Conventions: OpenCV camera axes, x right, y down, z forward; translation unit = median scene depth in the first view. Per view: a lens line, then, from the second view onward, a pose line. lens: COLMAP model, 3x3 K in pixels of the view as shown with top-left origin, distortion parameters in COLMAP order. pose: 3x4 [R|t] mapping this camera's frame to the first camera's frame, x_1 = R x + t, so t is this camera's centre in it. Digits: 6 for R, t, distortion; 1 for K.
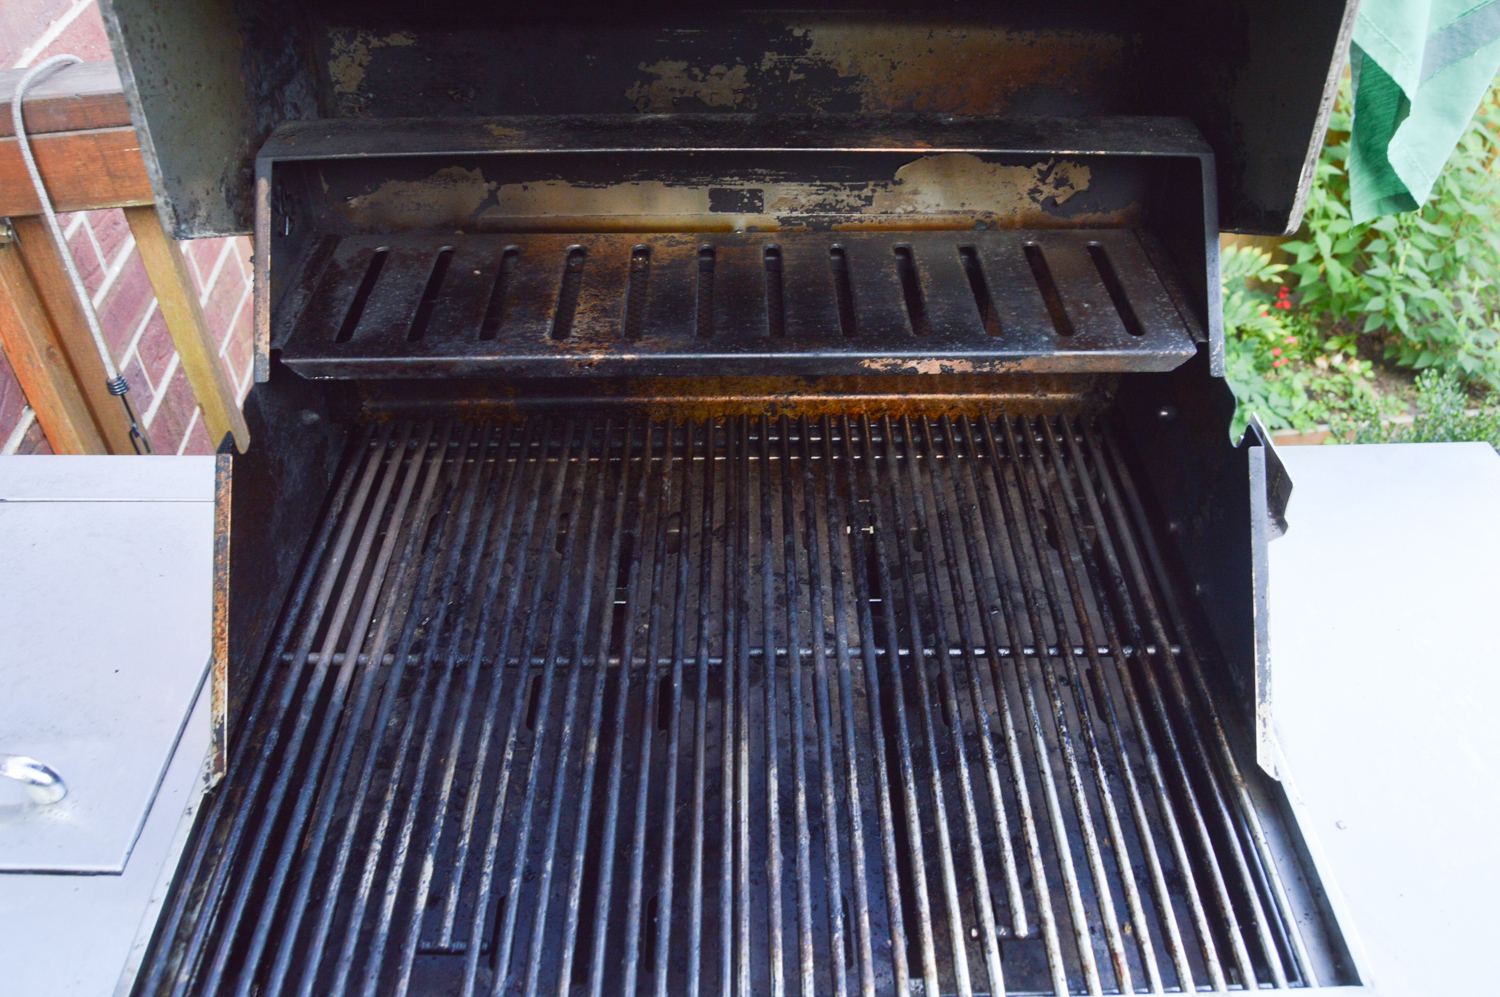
lens RADIAL K [[1181.9, 0, 754.3], [0, 1181.9, 488.0], [0, 0, 1]] dist [-0.101680, 0.046794]
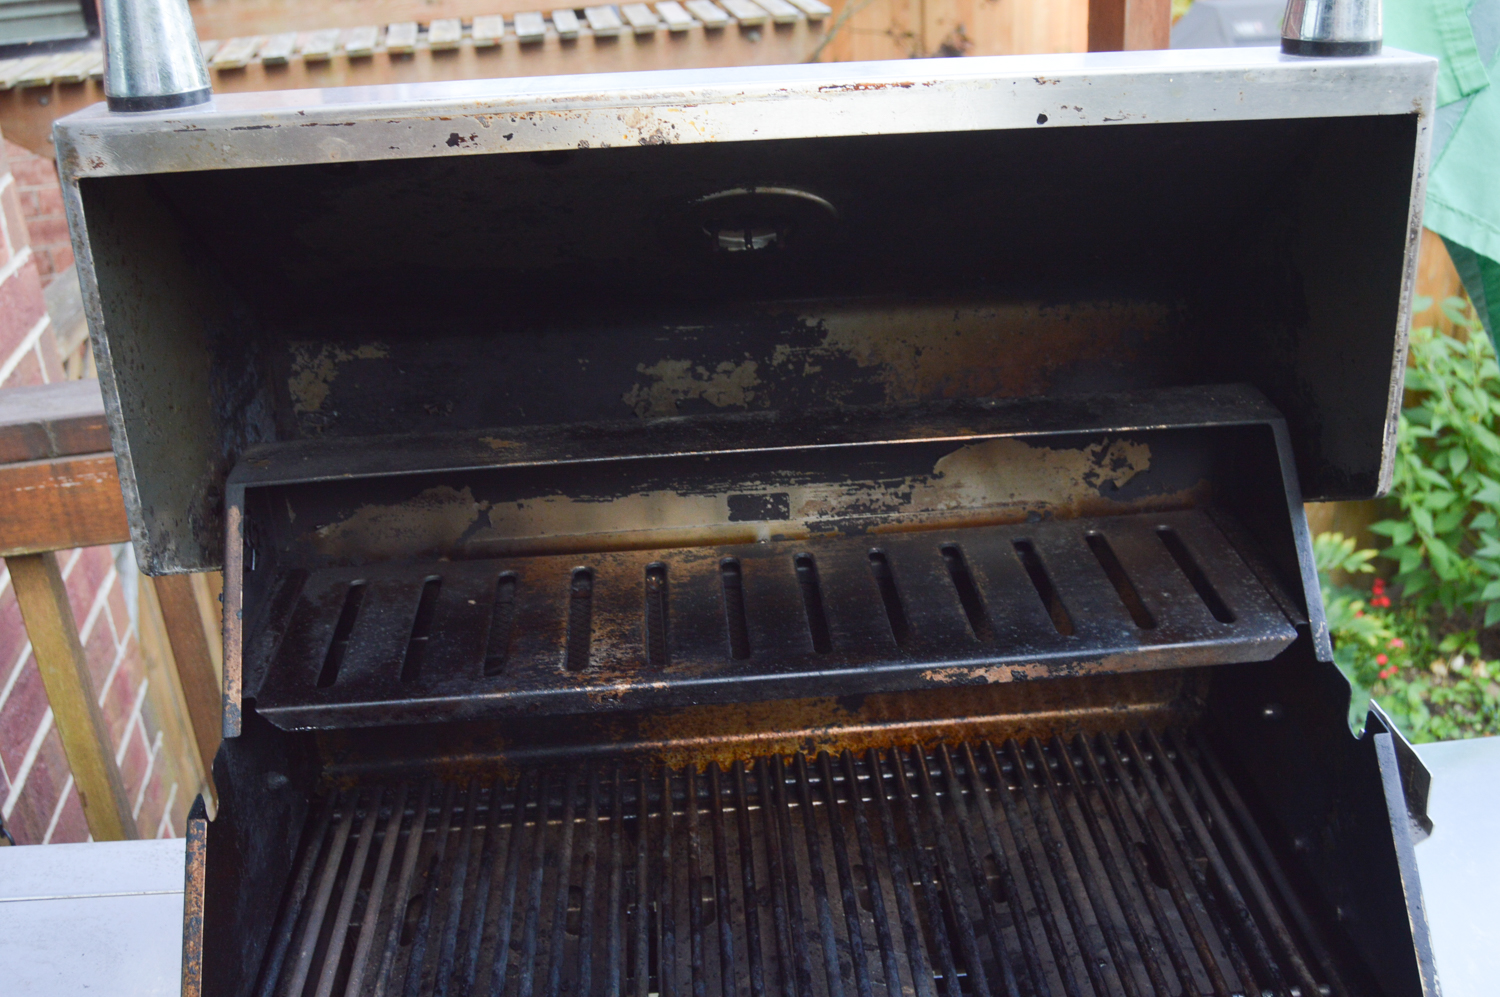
lens RADIAL K [[1504.0, 0, 750.2], [0, 1504.0, 492.4], [0, 0, 1]] dist [-0.067581, 0.000000]
pose [[0.997775, -0.059505, 0.030064, -0.055761], [0.065267, 0.963830, -0.258401, 0.038672], [-0.013600, 0.259789, 0.965570, -0.102786]]
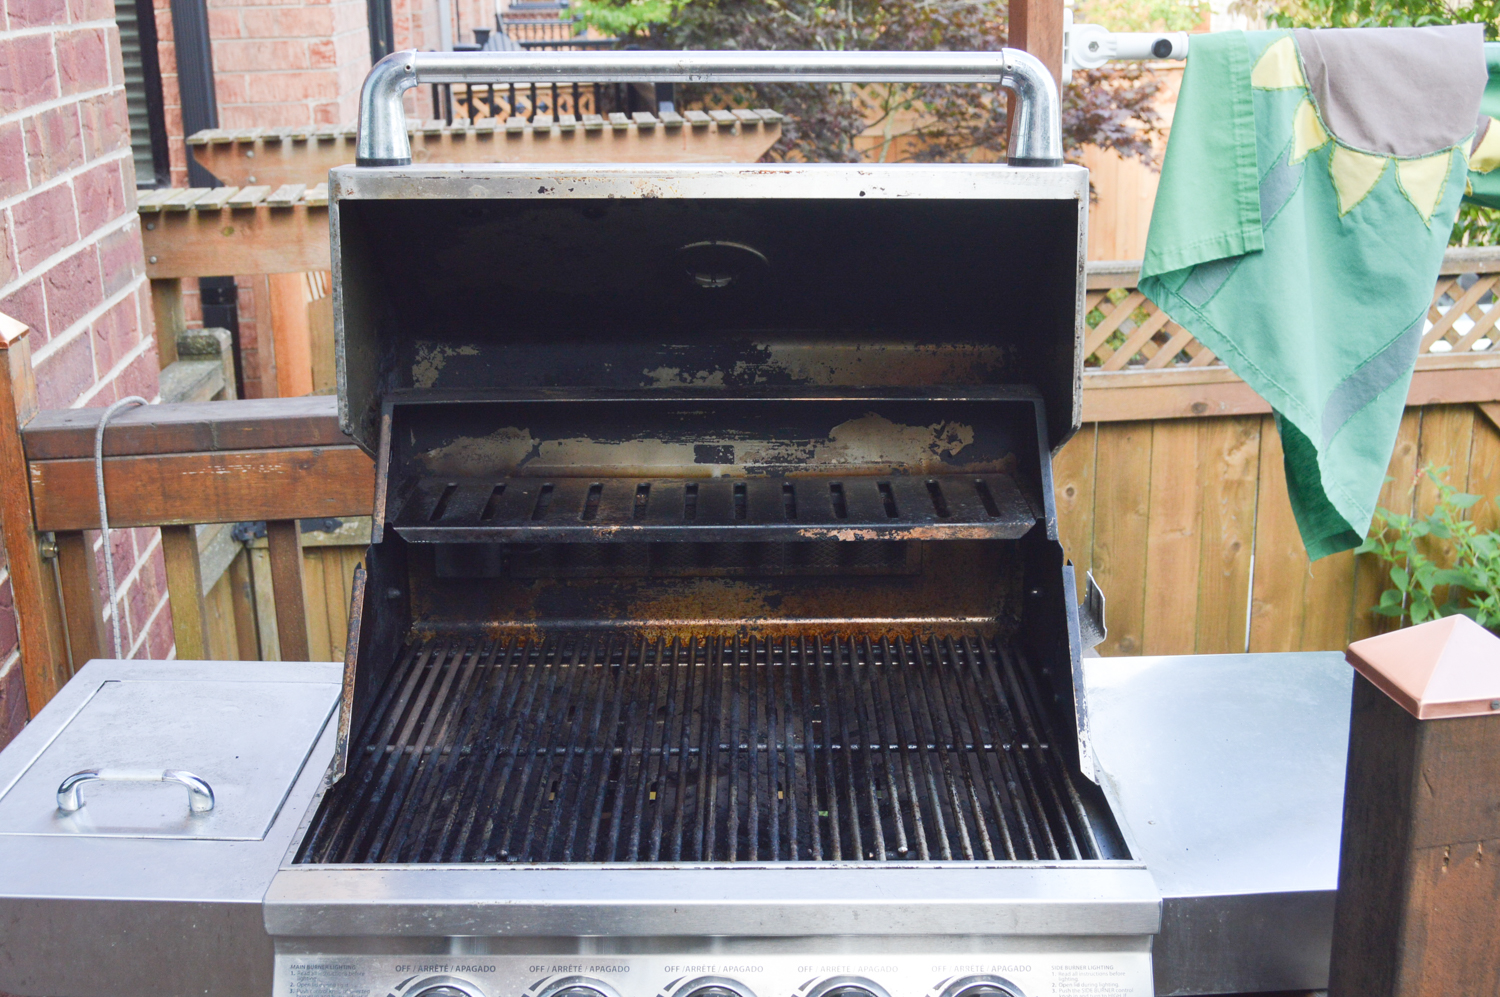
lens RADIAL K [[1817.3, 0, 738.1], [0, 1817.3, 498.0], [0, 0, 1]] dist [-0.075292, 0.000000]
pose [[0.999882, -0.002447, -0.015189, 0.044914], [-0.003932, 0.913857, -0.406016, 0.663094], [0.014874, 0.406028, 0.913740, -0.912178]]
